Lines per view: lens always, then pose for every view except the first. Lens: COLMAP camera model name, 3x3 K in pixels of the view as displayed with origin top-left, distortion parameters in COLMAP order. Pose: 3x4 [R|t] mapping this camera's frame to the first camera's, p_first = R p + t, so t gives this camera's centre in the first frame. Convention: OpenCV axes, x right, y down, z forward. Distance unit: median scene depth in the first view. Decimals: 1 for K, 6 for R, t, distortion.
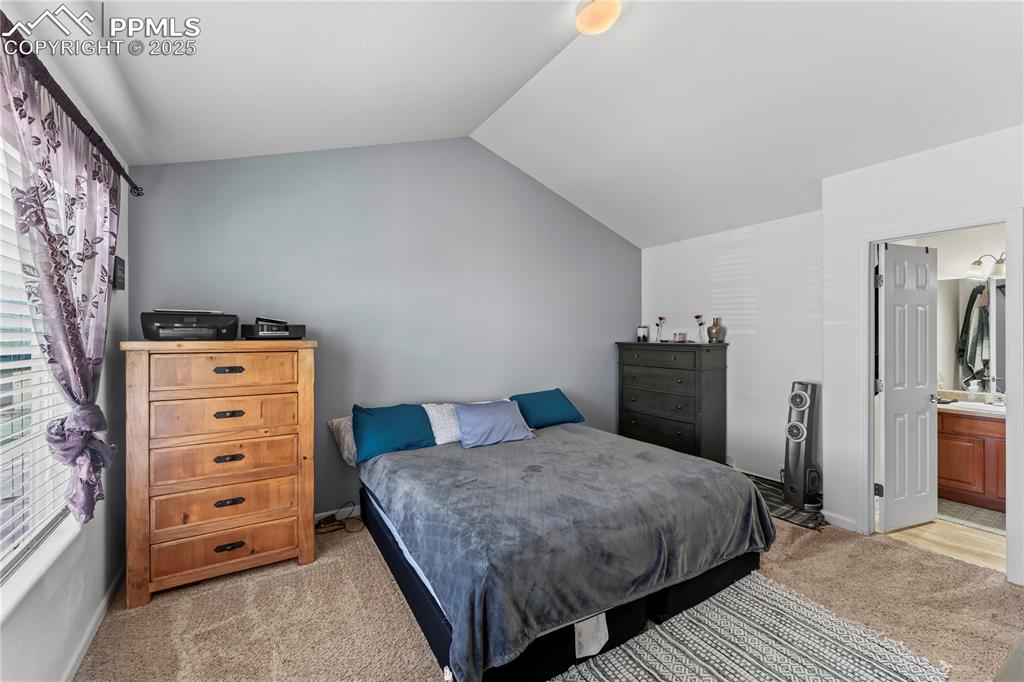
lens RADIAL K [[403.2, 0, 511.2], [0, 403.2, 336.3], [0, 0, 1]] dist [-0.006379, 0.000611]
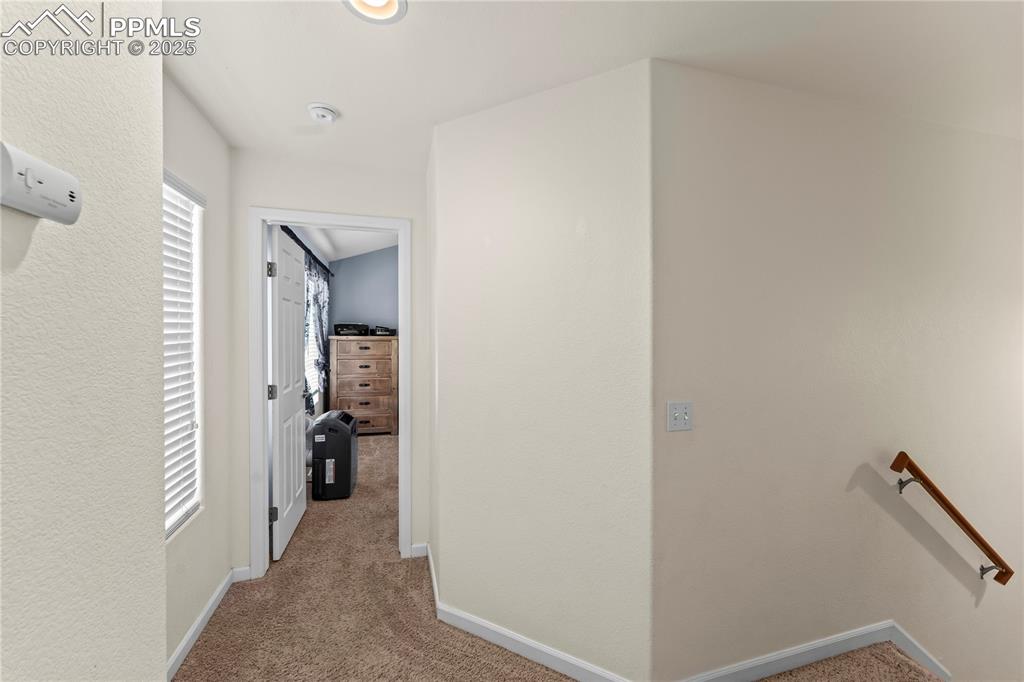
lens RADIAL K [[403.2, 0, 513.7], [0, 403.2, 338.5], [0, 0, 1]] dist [-0.006379, 0.000611]
pose [[0.961587, 0.000621, -0.274499, 0.770805], [-0.000721, 1.000000, -0.000264, 0.025454], [0.274498, 0.000452, 0.961587, -1.009650]]
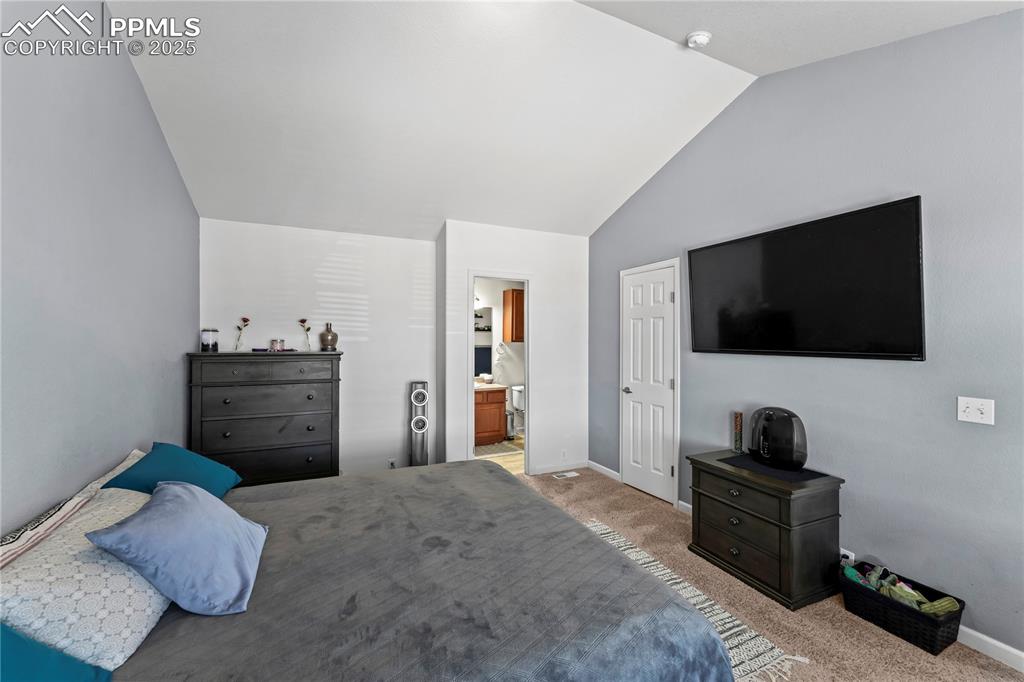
lens RADIAL K [[403.2, 0, 509.2], [0, 403.2, 340.2], [0, 0, 1]] dist [-0.006379, 0.000611]
pose [[0.134010, 0.007220, 0.990954, -0.595315], [0.002851, 0.999967, -0.007671, 0.001985], [-0.990976, 0.003853, 0.133985, 0.814163]]
